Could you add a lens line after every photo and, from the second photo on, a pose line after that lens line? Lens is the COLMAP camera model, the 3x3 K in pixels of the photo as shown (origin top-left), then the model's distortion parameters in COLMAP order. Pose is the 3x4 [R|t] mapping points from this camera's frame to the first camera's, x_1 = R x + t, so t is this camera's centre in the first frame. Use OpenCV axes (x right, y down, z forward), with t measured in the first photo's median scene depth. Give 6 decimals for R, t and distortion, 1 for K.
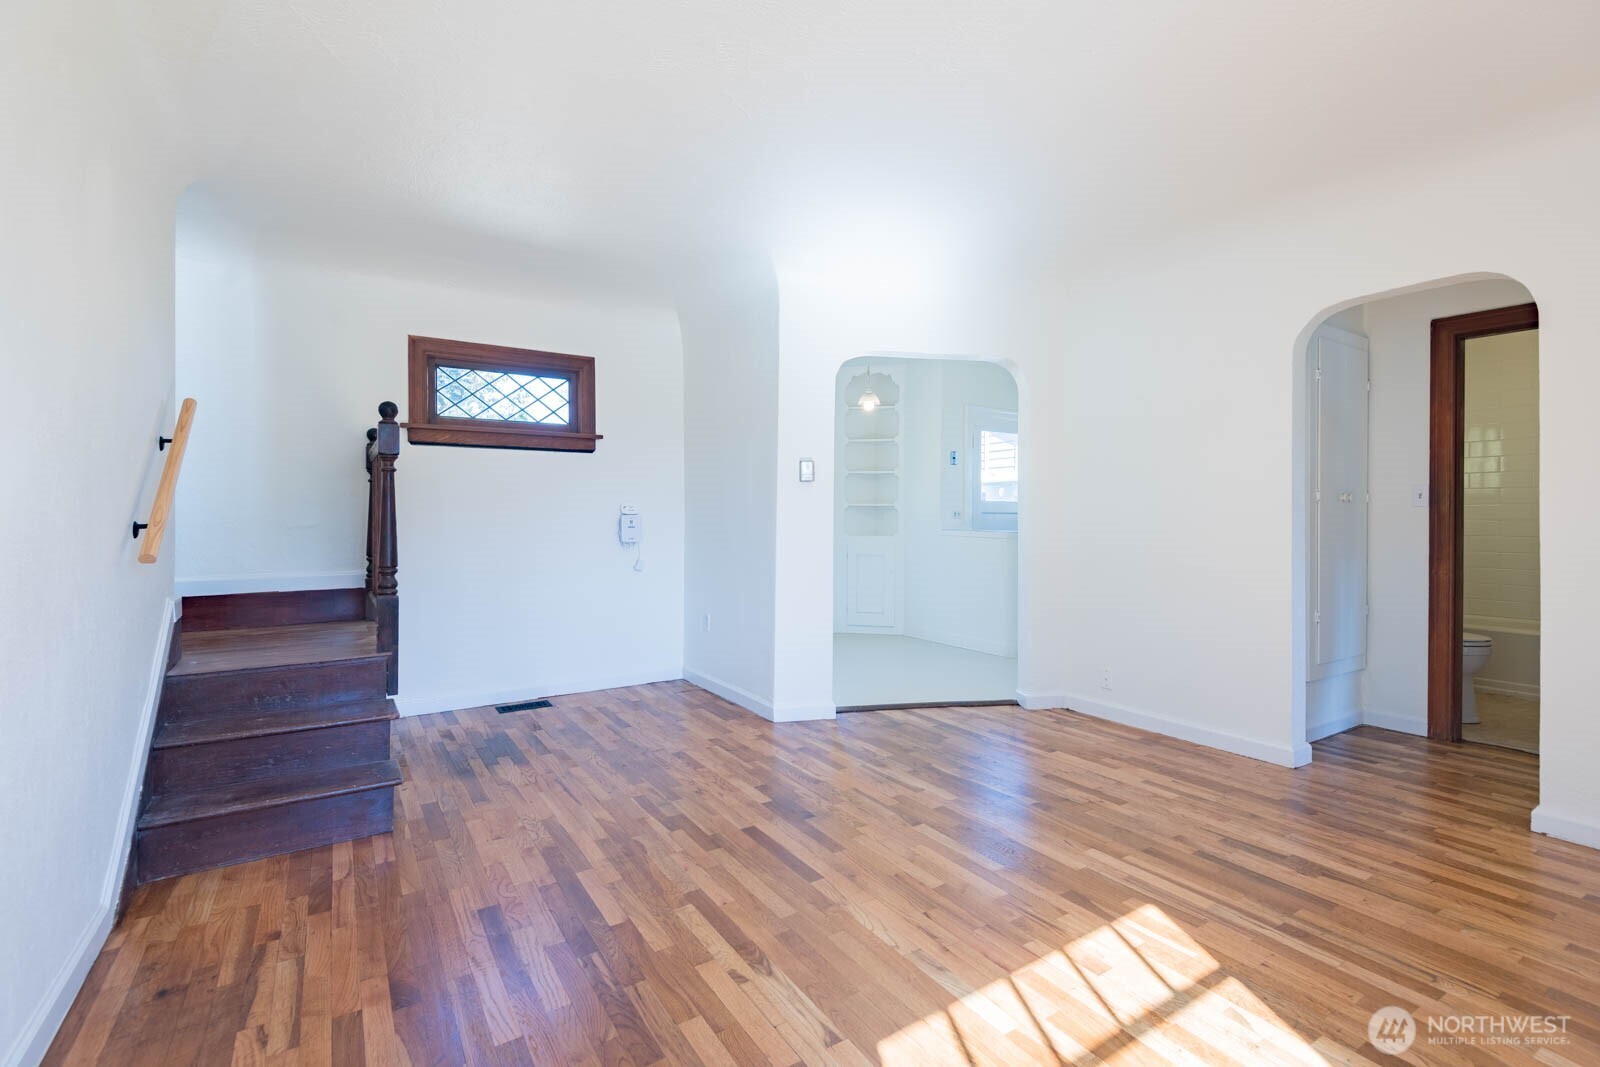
lens RADIAL K [[731.5, 0, 802.0], [0, 731.5, 518.3], [0, 0, 1]] dist [0.025103, -0.015385]
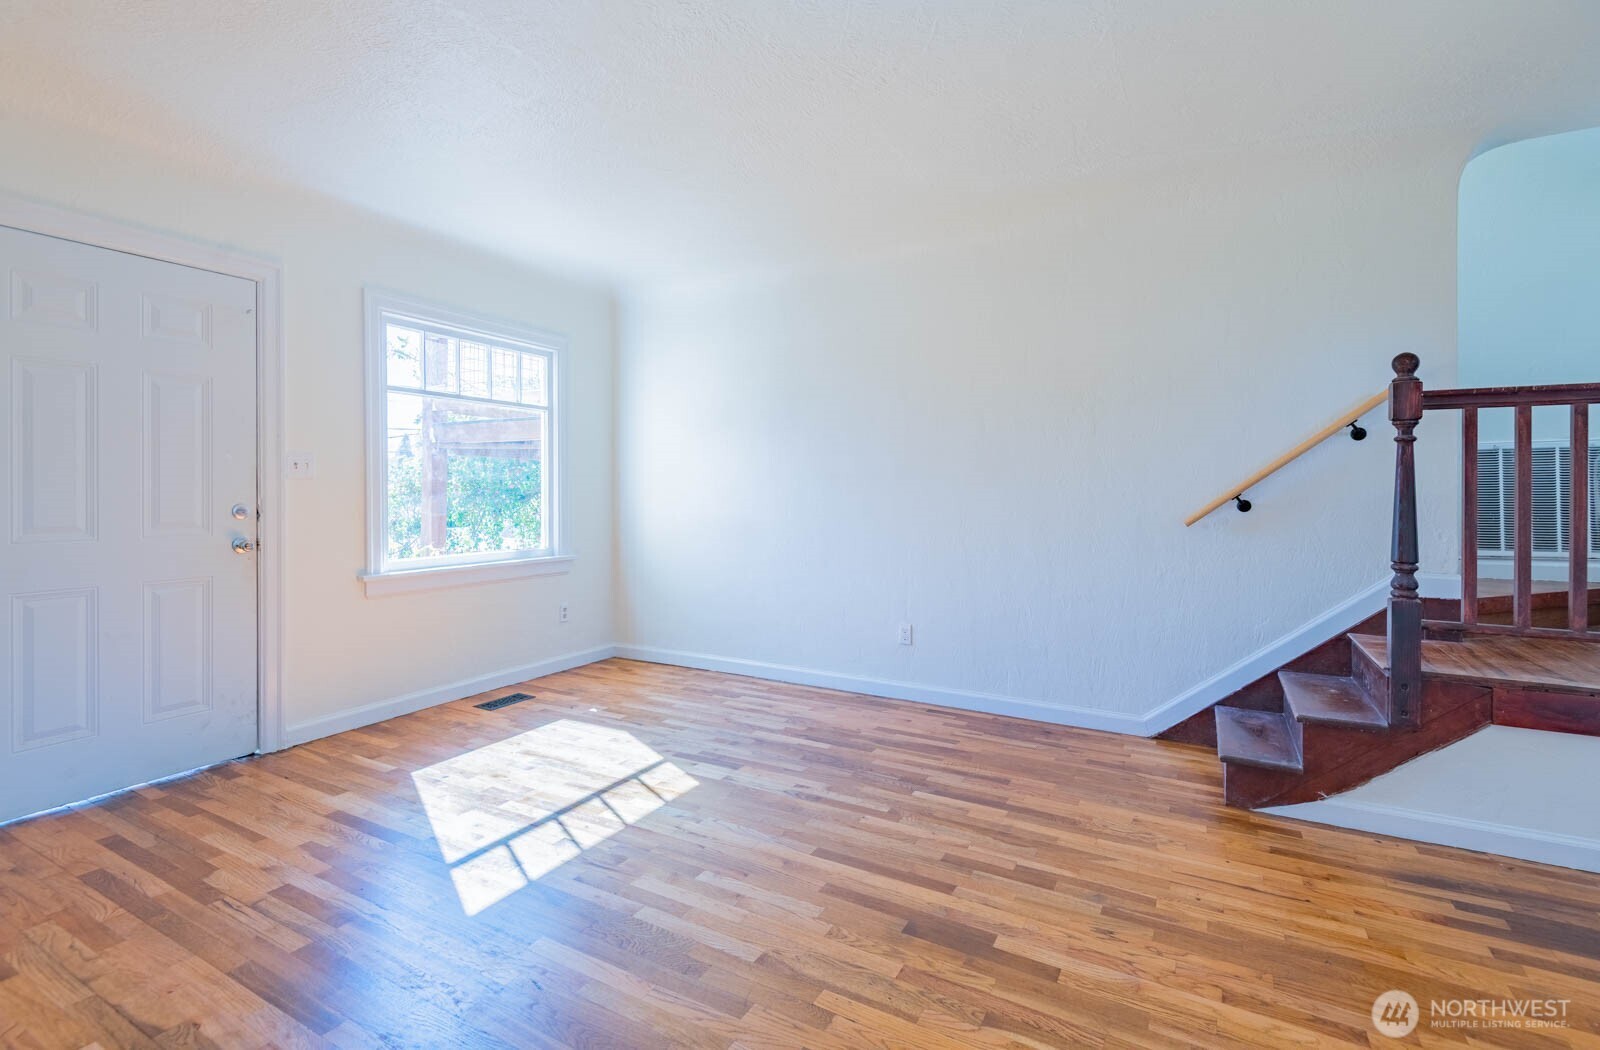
lens RADIAL K [[729.8, 0, 783.5], [0, 729.8, 487.6], [0, 0, 1]] dist [0.019492, -0.008760]
pose [[-0.893307, -0.005942, -0.449407, 0.384364], [-0.006363, 0.999980, -0.000573, -0.008710], [0.449401, 0.002348, -0.893327, 1.399069]]
